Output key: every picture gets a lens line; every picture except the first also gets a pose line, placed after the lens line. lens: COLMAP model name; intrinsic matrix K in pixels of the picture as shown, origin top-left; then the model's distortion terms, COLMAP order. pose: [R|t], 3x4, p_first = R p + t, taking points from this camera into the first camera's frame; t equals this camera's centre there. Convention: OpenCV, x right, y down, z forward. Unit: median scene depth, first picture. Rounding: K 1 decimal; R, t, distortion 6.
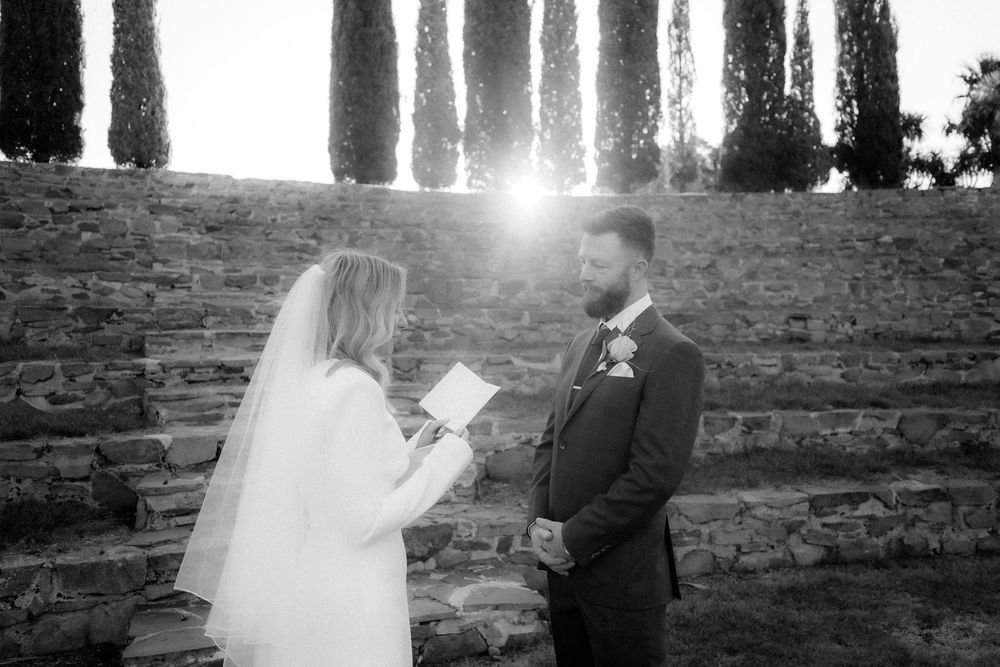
lens RADIAL K [[846.9, 0, 523.3], [0, 846.9, 317.3], [0, 0, 1]] dist [0.009492, -0.011003]
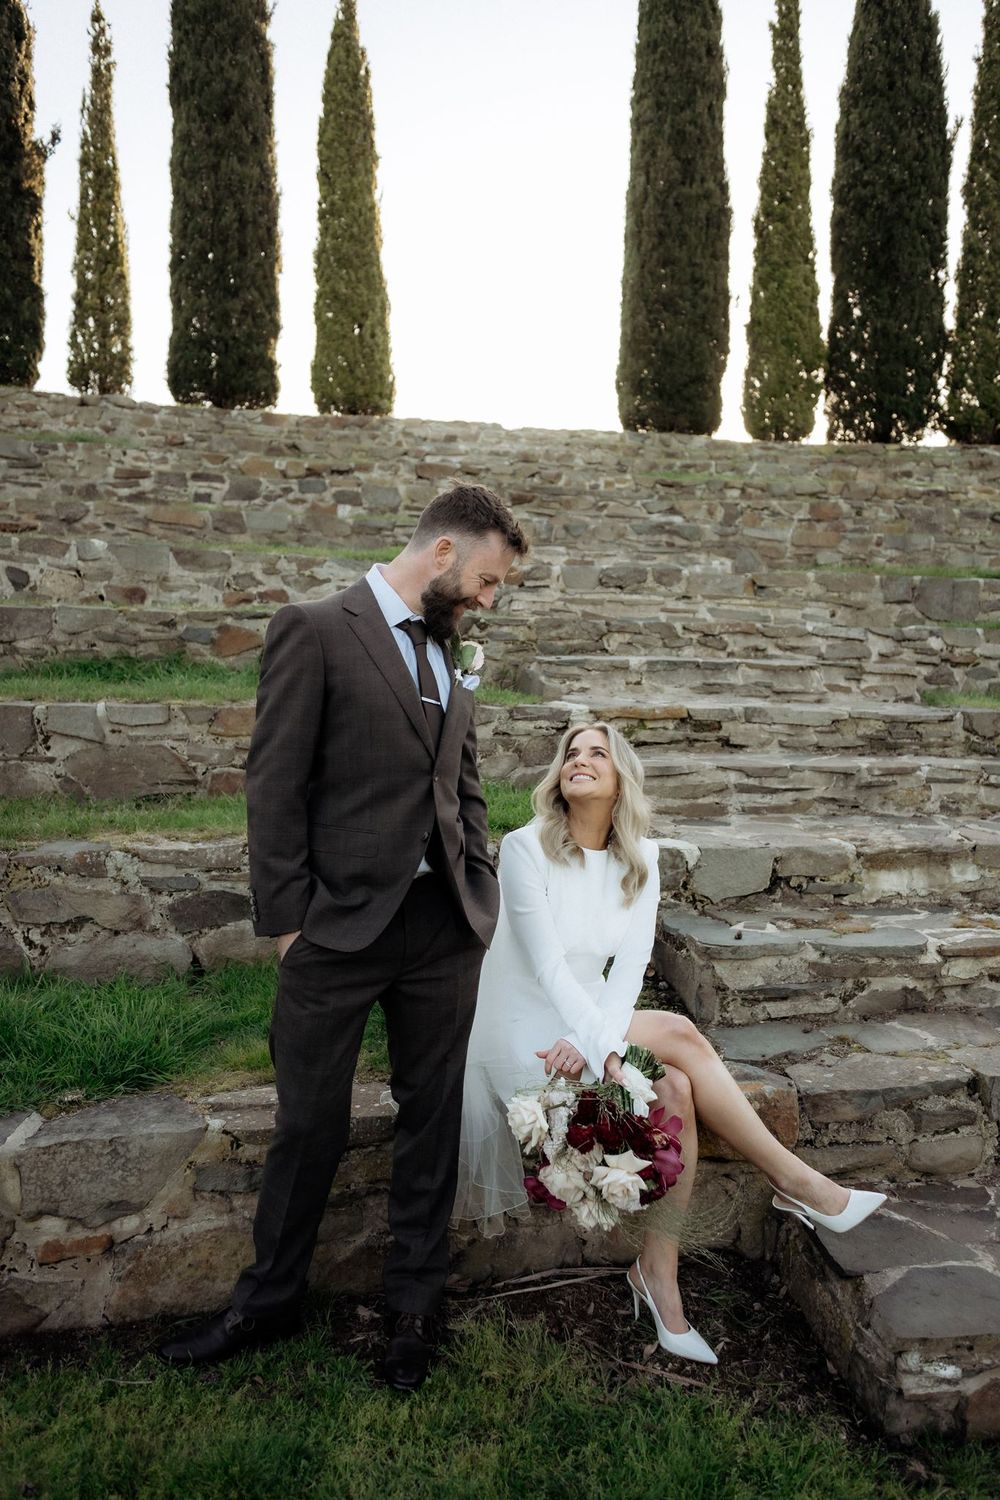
lens RADIAL K [[1189.7, 0, 465.2], [0, 1189.7, 745.7], [0, 0, 1]] dist [0.010713, -0.013304]
pose [[0.970941, 0.038461, -0.236208, -0.234050], [-0.019567, 0.996455, 0.081818, 0.009711], [0.238517, -0.074818, 0.968252, 0.134896]]
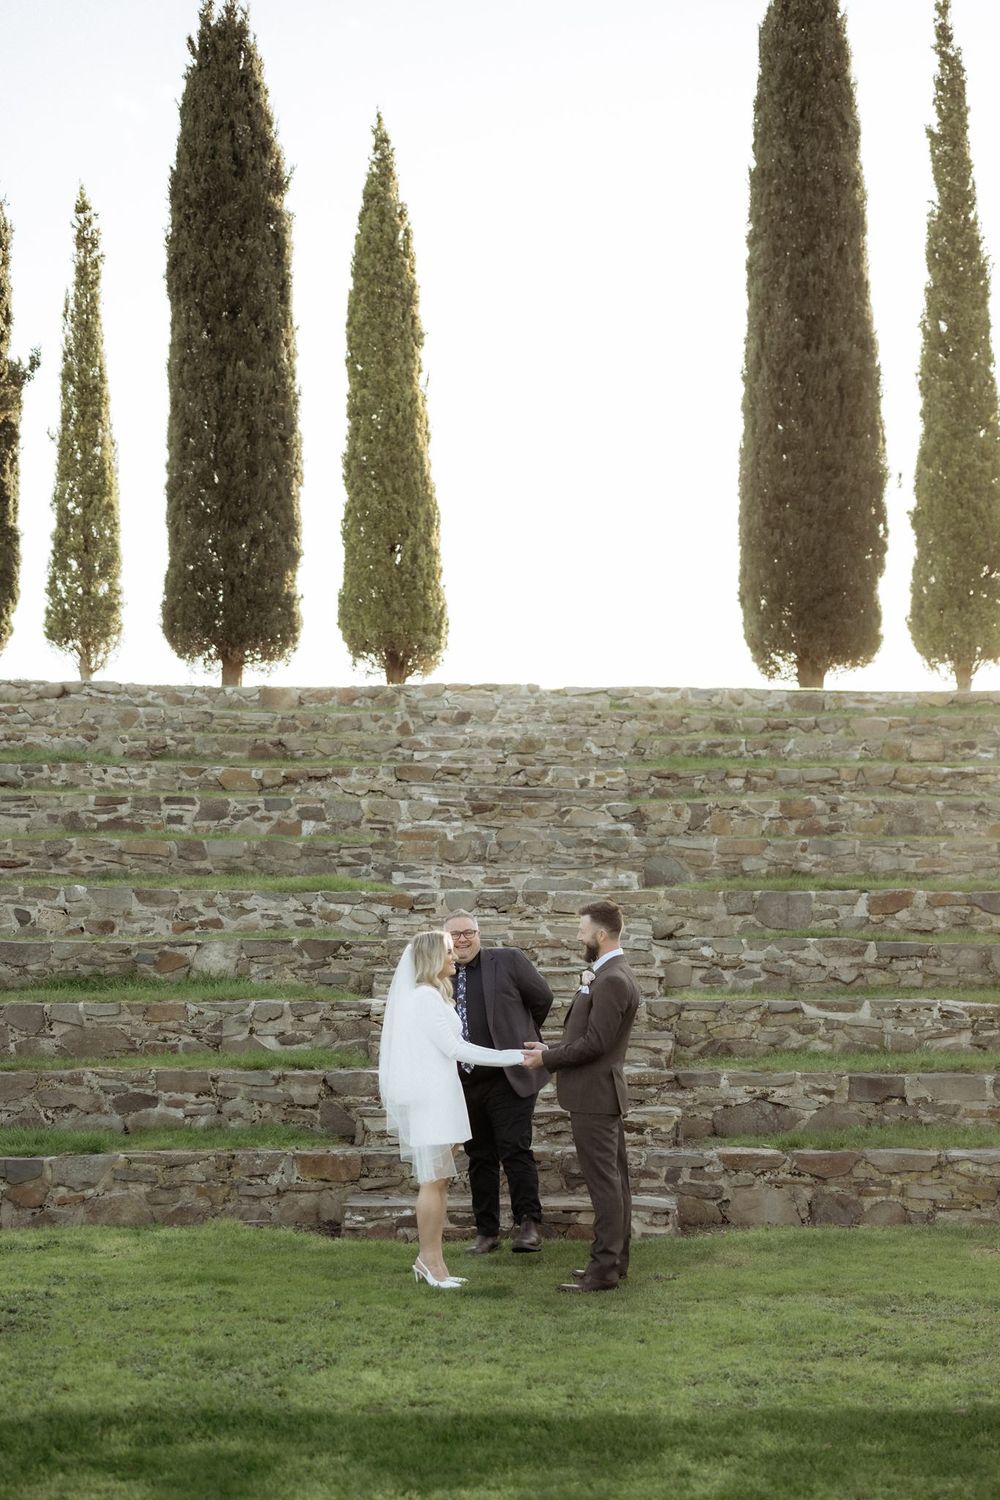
lens RADIAL K [[3282.0, 0, 500.0], [0, 3282.0, 750.0], [0, 0, 1]] dist [-0.001882, 0.185034]
pose [[0.917473, -0.021069, -0.397240, 0.797496], [0.001895, 0.998817, -0.048599, -0.033869], [0.397794, 0.043836, 0.916427, -1.603964]]
